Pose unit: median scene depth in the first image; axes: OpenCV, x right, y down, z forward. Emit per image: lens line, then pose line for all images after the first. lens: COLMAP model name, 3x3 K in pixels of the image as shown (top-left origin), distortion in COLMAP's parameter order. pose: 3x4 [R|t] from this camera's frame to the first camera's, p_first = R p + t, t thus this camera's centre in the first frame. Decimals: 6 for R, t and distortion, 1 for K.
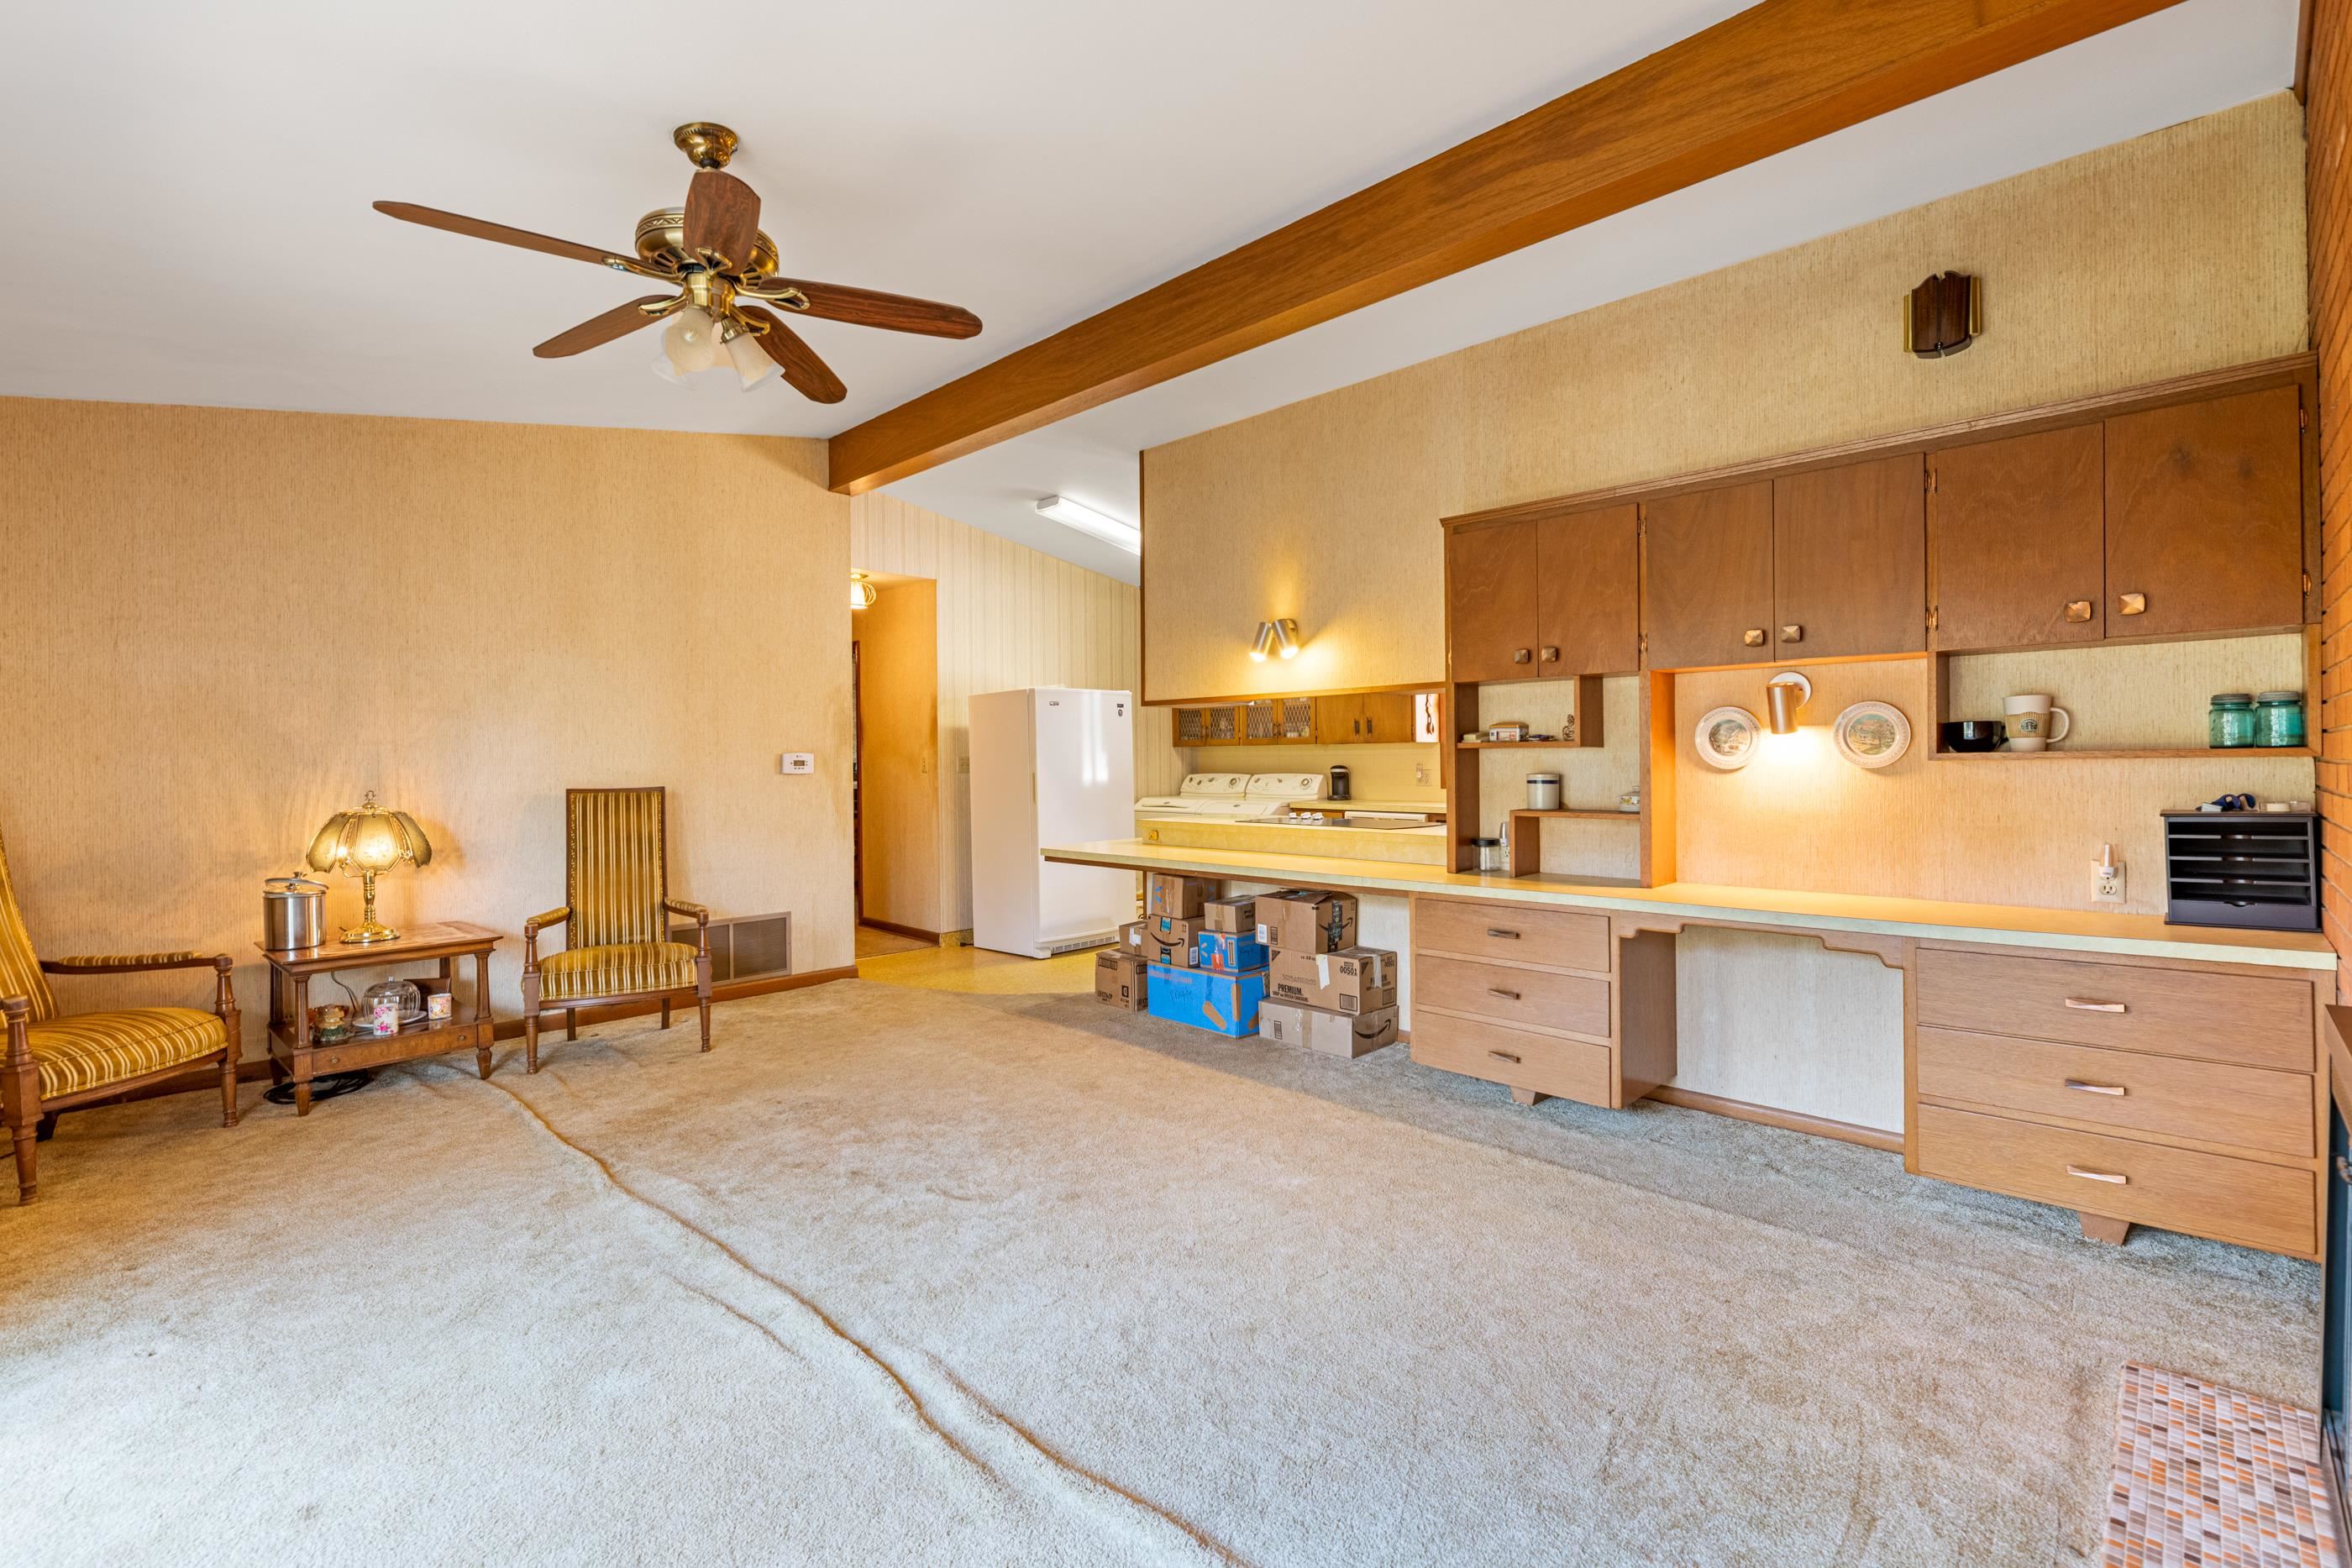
lens RADIAL K [[1031.0, 0, 1168.4], [0, 1031.0, 767.9], [0, 0, 1]] dist [-0.005498, 0.000430]
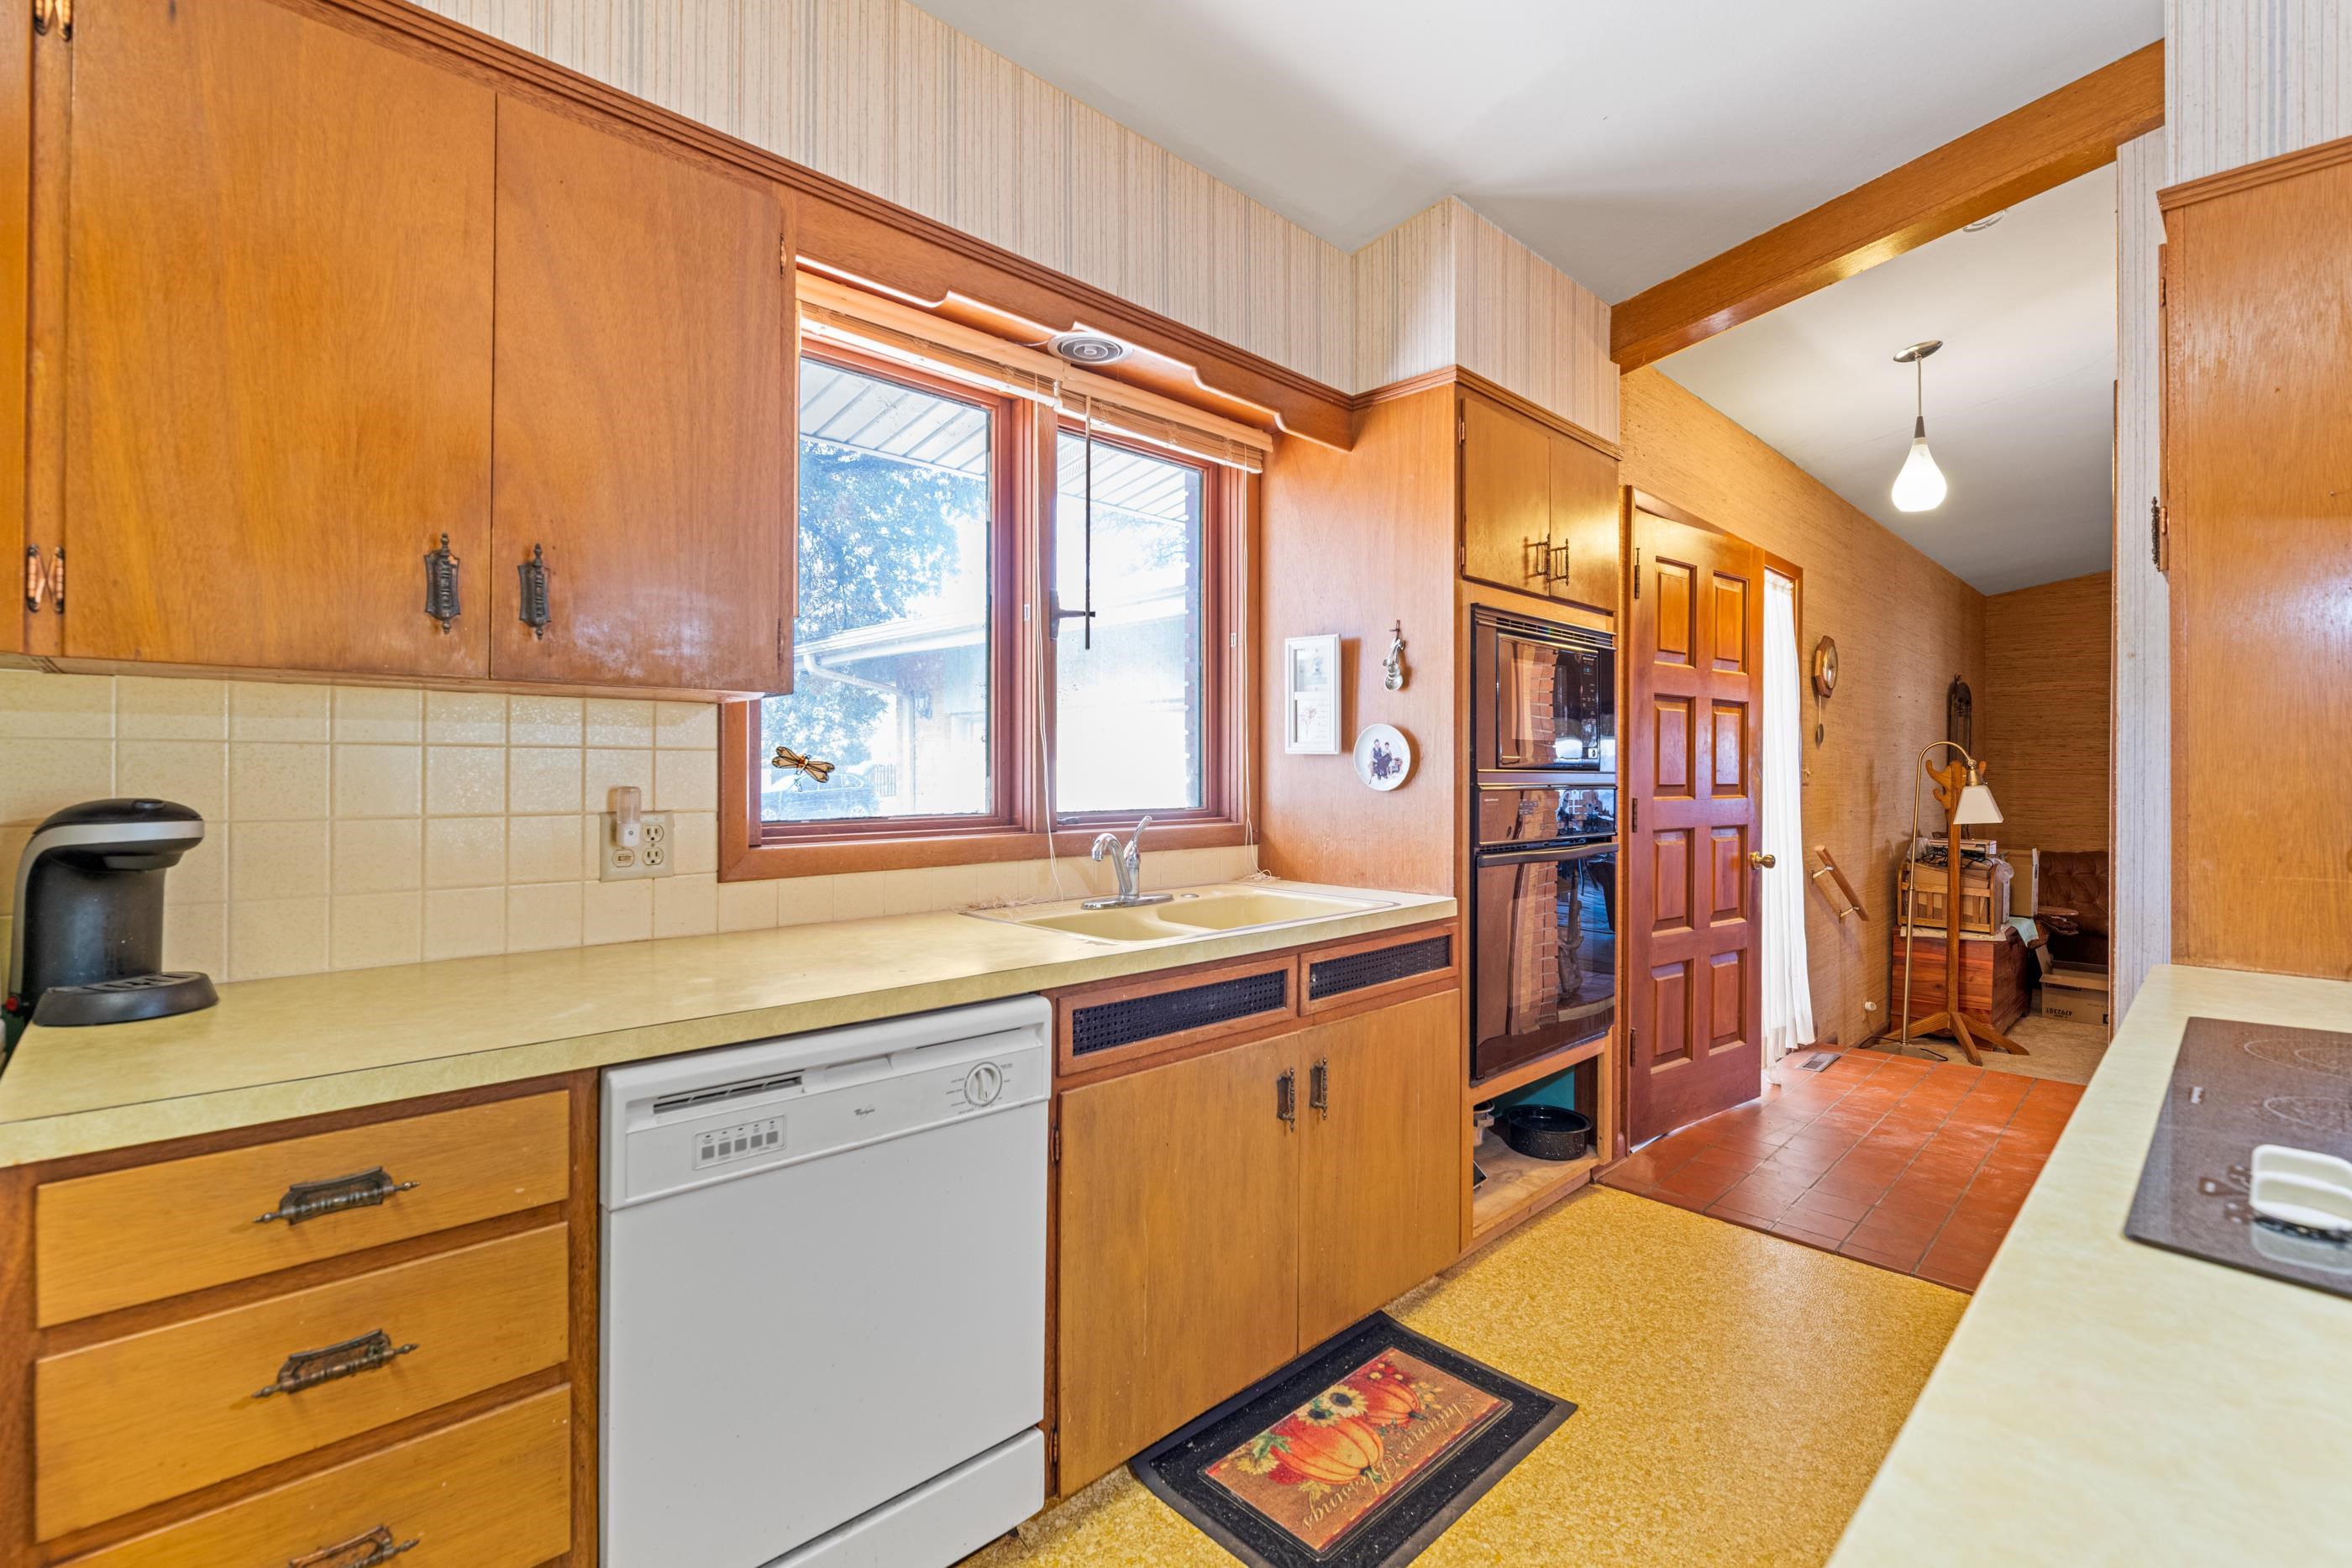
lens RADIAL K [[1031.0, 0, 1149.9], [0, 1031.0, 770.0], [0, 0, 1]] dist [-0.005498, 0.000430]
pose [[0.026278, 0.010137, 0.999603, 0.011499], [0.005178, 0.999934, -0.010277, -0.008766], [-0.999641, 0.005446, 0.026224, 1.655609]]
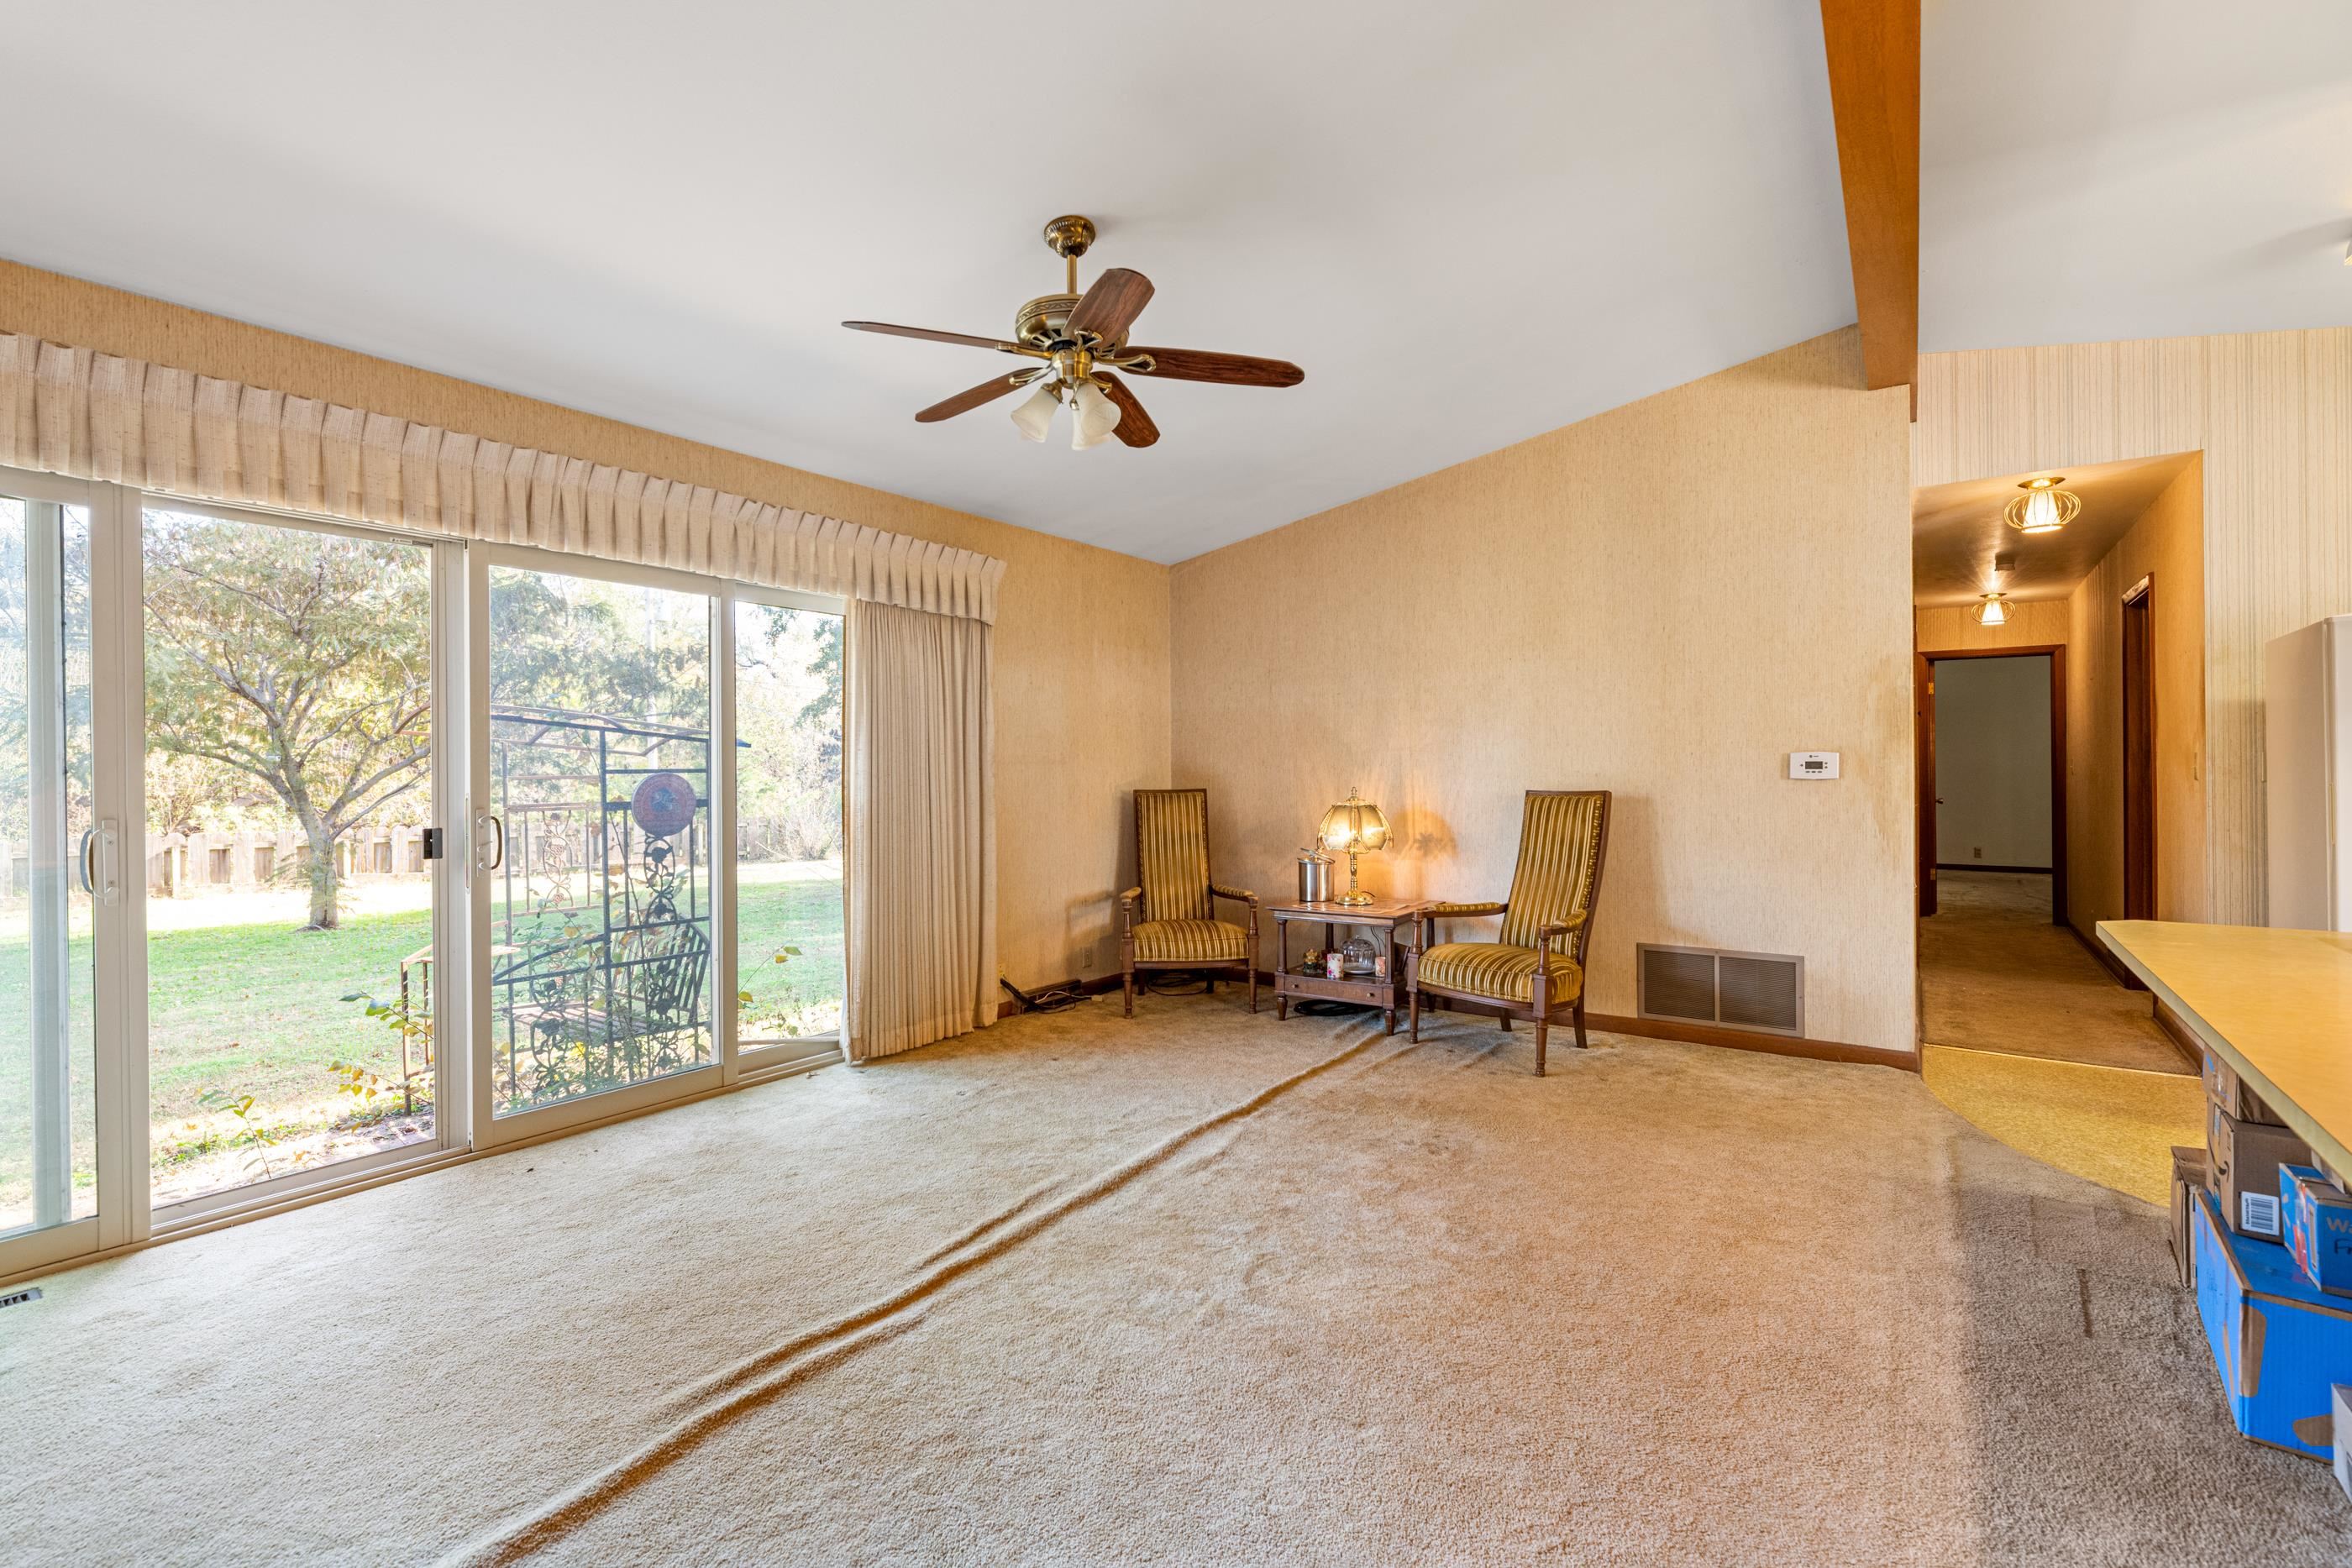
lens RADIAL K [[1031.0, 0, 1169.4], [0, 1031.0, 774.9], [0, 0, 1]] dist [-0.005498, 0.000430]
pose [[0.151794, 0.012325, -0.988335, 0.476266], [-0.001683, 0.999924, 0.012211, -0.008432], [0.988411, -0.000190, 0.151803, 0.606529]]
